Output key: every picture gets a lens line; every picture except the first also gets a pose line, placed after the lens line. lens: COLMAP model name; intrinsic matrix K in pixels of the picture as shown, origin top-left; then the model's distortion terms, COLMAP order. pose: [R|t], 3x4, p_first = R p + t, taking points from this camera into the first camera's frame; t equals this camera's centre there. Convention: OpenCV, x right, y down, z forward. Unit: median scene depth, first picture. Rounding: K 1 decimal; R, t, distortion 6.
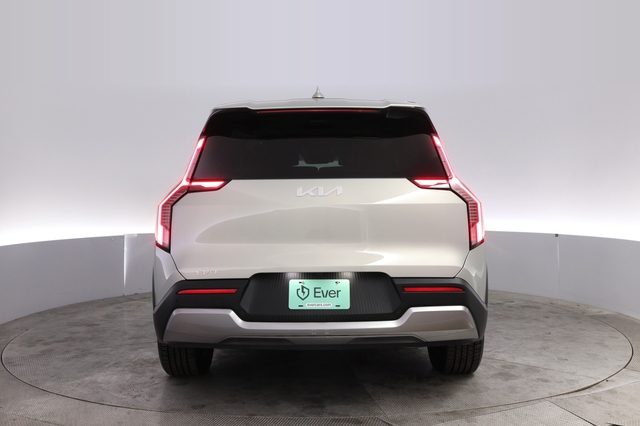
lens RADIAL K [[522.5, 0, 320.0], [0, 522.5, 213.0], [0, 0, 1]] dist [-0.019328, -0.006950]
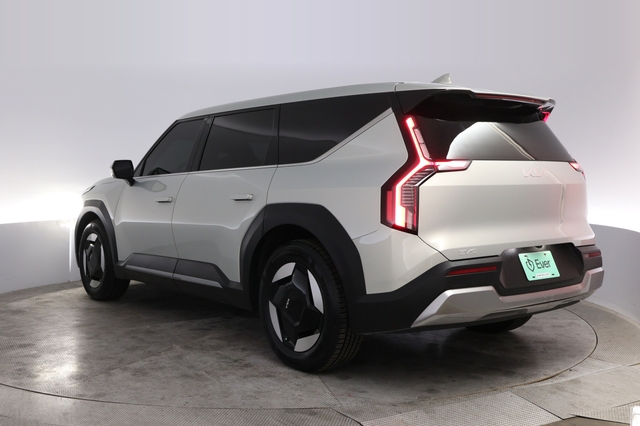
lens RADIAL K [[522.5, 0, 320.0], [0, 522.5, 213.0], [0, 0, 1]] dist [-0.019328, -0.006950]
pose [[0.956656, -0.039977, 0.288462, -0.720013], [0.043426, 0.999041, -0.005565, 0.033221], [-0.287963, 0.017850, 0.957475, 0.094768]]
